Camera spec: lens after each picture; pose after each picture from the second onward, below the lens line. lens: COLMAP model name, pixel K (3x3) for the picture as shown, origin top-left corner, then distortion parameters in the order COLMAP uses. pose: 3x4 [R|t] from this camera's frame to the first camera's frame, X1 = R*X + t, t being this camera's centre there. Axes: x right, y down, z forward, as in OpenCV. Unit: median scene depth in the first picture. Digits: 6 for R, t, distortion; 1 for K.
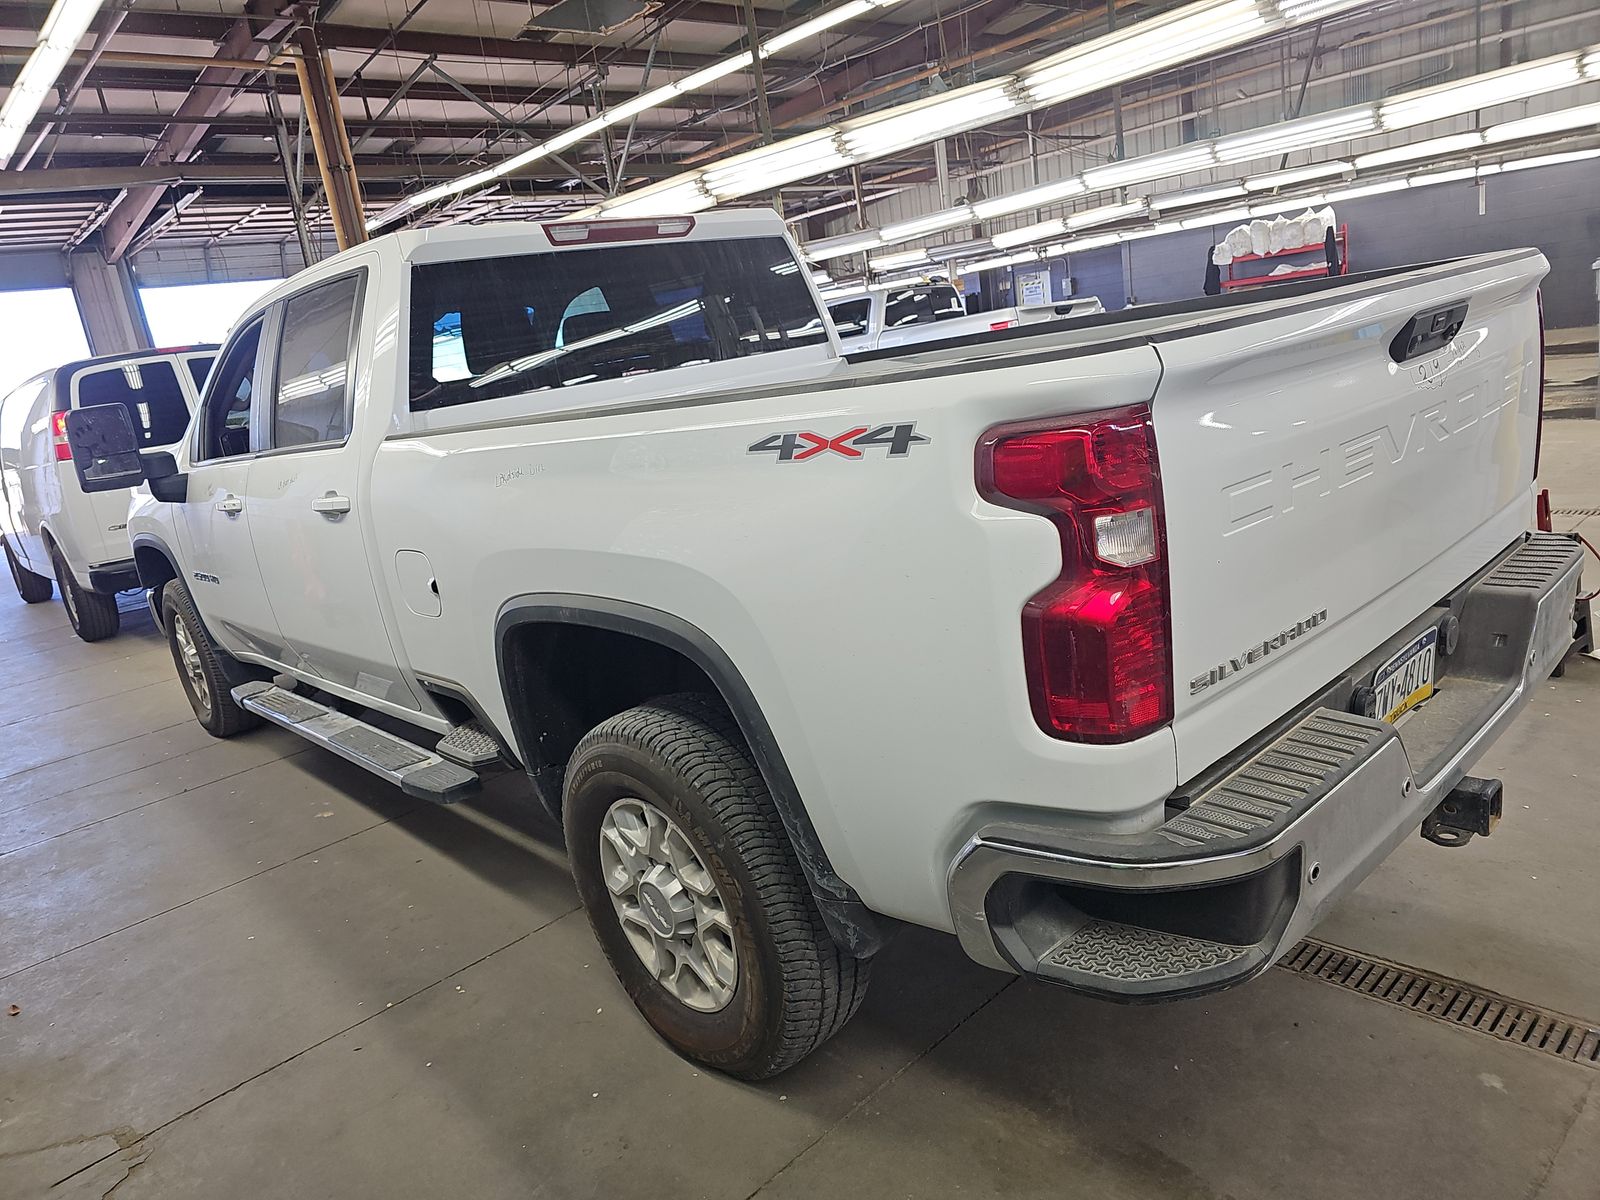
lens RADIAL K [[1058.4, 0, 802.5], [0, 1058.4, 611.0], [0, 0, 1]] dist [0.062699, -0.060955]
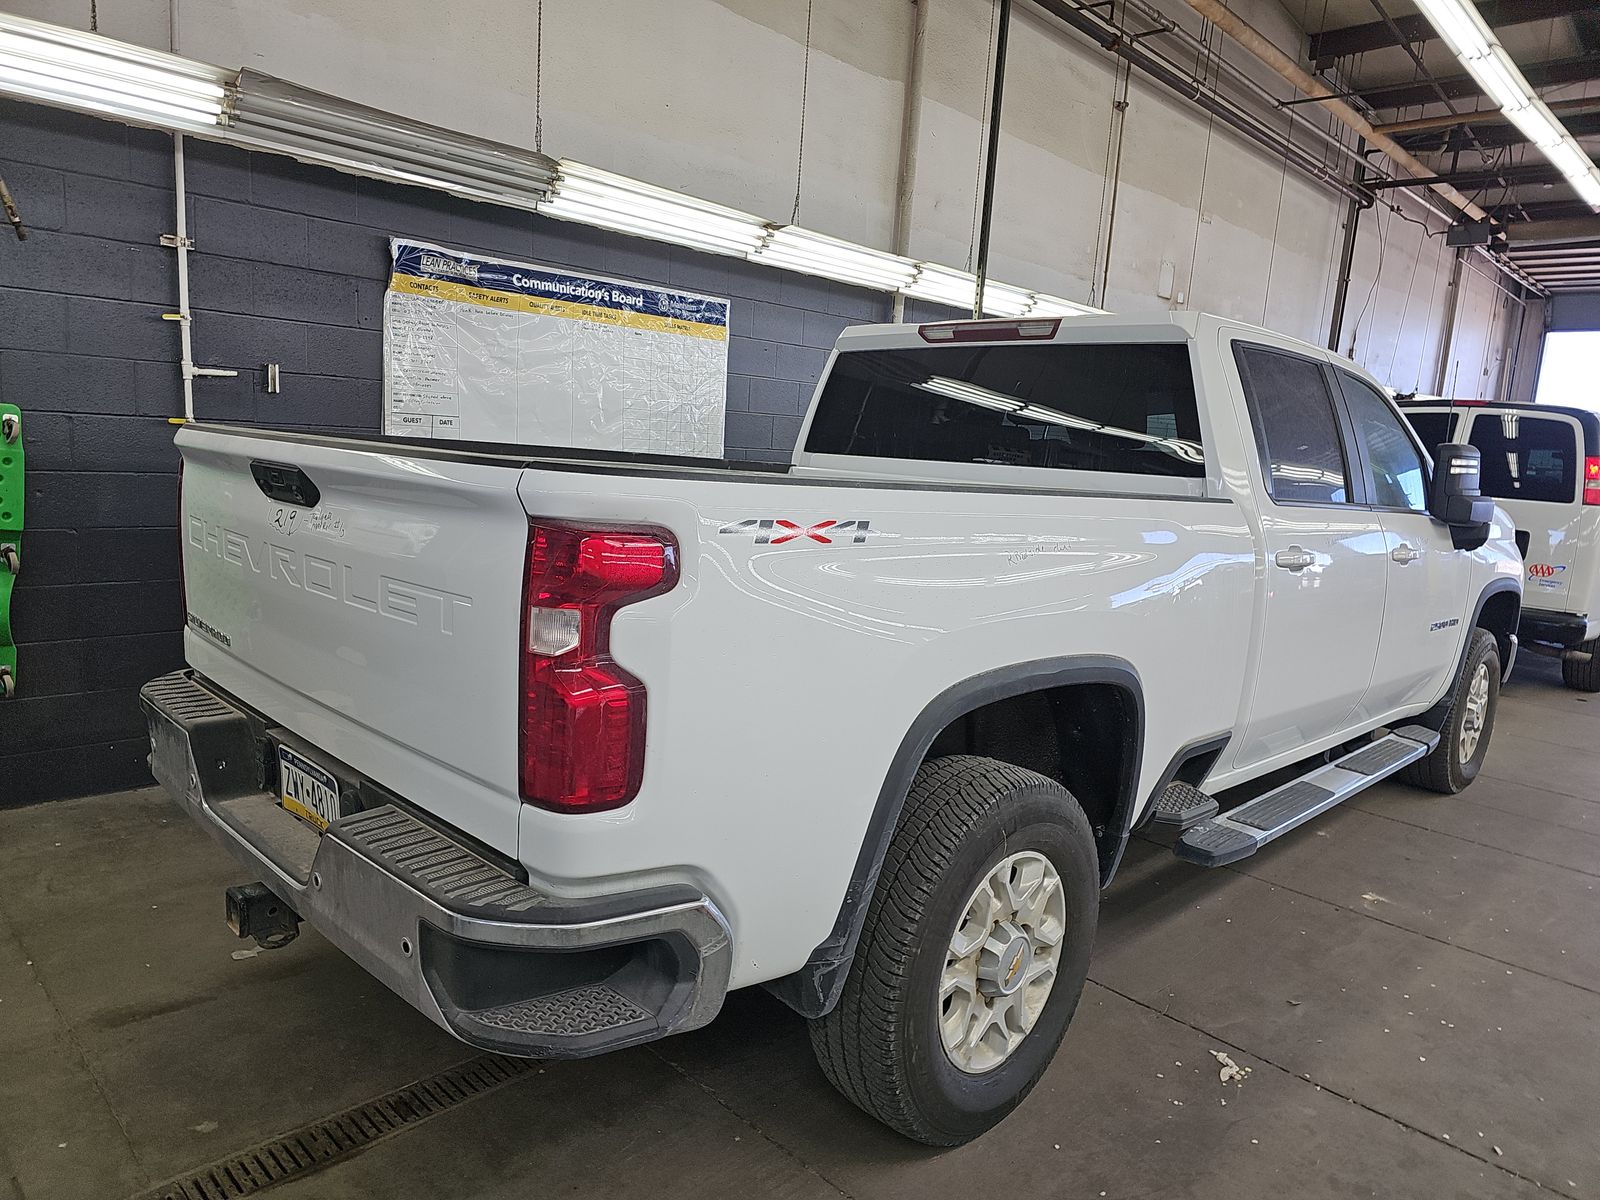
lens RADIAL K [[1071.4, 0, 800.0], [0, 1071.4, 600.0], [0, 0, 1]] dist [0.046911, -0.046023]
pose [[0.034640, 0.296099, -0.954529, 0.312633], [-0.318452, 0.908587, 0.270291, -0.113762], [0.947306, 0.294608, 0.125767, 0.252667]]
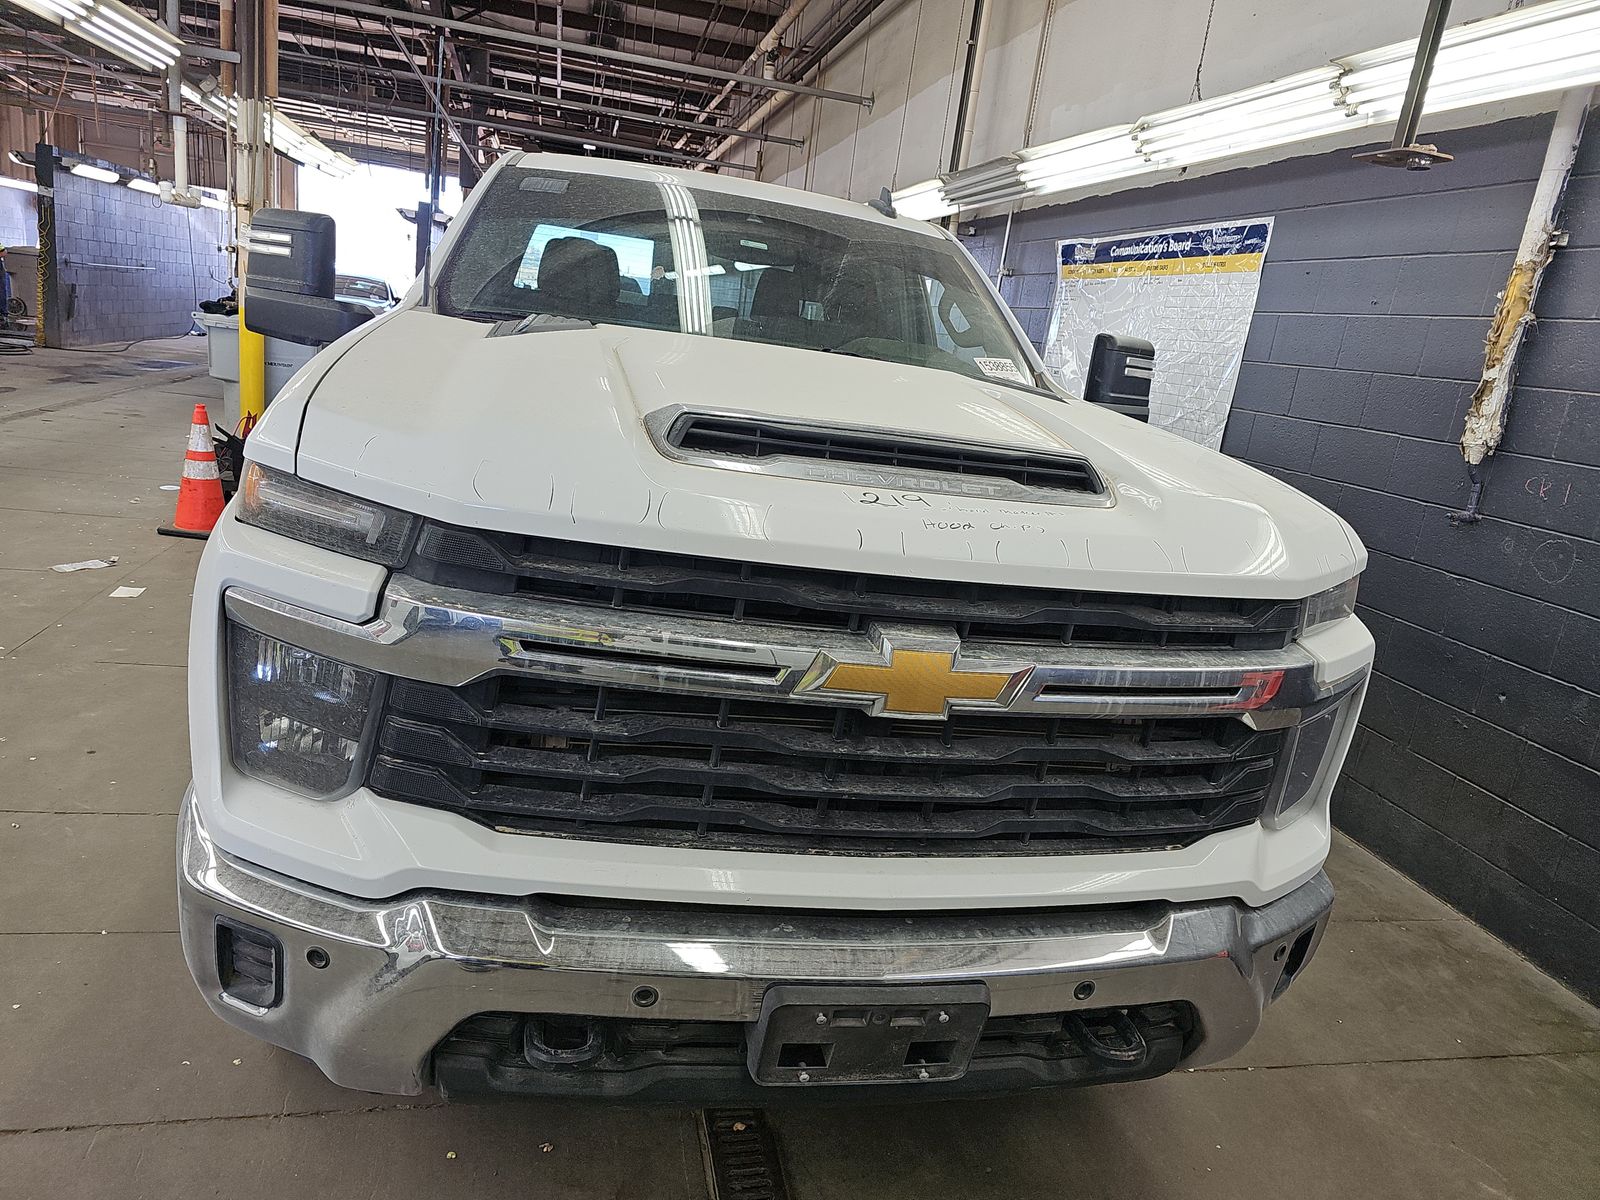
lens RADIAL K [[1058.4, 0, 802.5], [0, 1058.4, 611.0], [0, 0, 1]] dist [0.062699, -0.060955]
pose [[-0.860543, -0.095964, 0.500257, -0.357015], [0.124699, 0.912521, 0.389557, -0.140263], [-0.493878, 0.397612, -0.773297, 0.745815]]
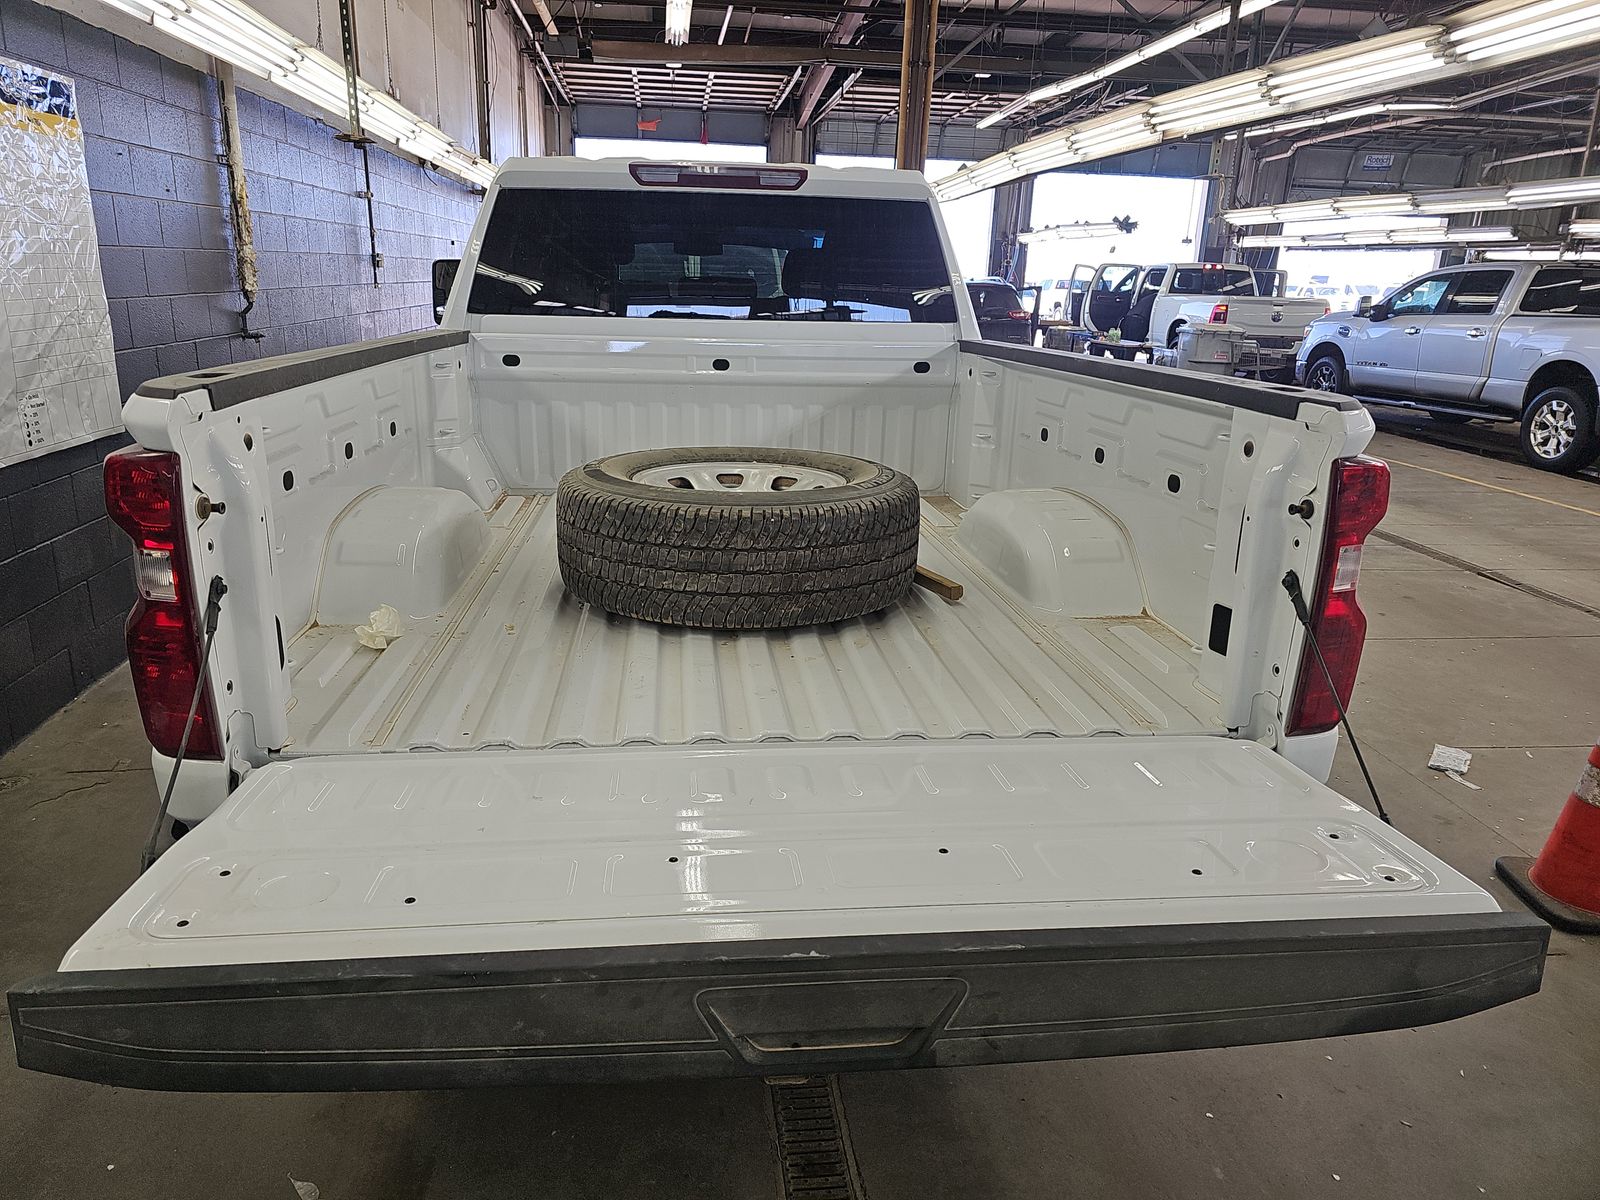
lens RADIAL K [[1069.4, 0, 788.4], [0, 1069.4, 597.0], [0, 0, 1]] dist [0.046331, -0.044338]
pose [[0.790299, 0.330758, -0.515777, 0.181939], [-0.290375, 0.943429, 0.160076, -0.053156], [0.539546, 0.023261, 0.841635, 0.057631]]
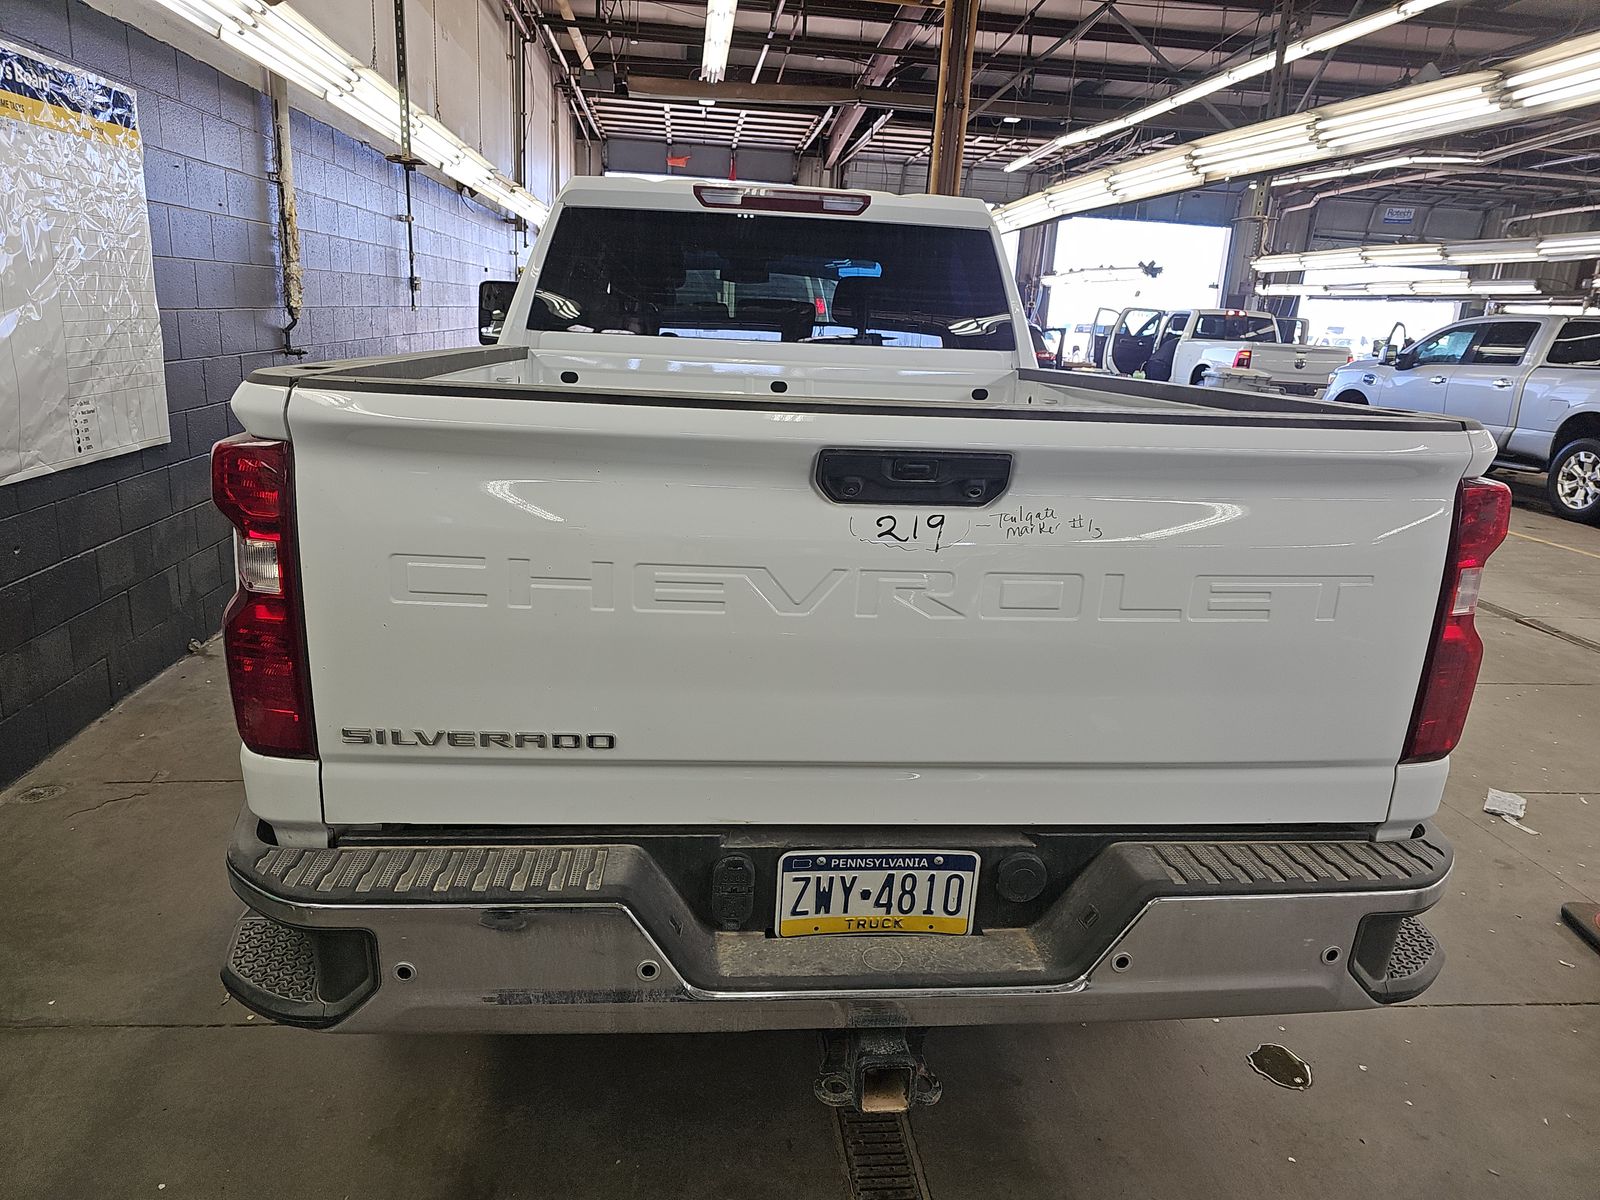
lens RADIAL K [[1071.4, 0, 800.0], [0, 1071.4, 600.0], [0, 0, 1]] dist [0.046911, -0.046023]
pose [[0.783287, 0.333155, -0.524852, 0.170661], [-0.312991, 0.940806, 0.130080, -0.044709], [0.537120, 0.062384, 0.841196, 0.052970]]
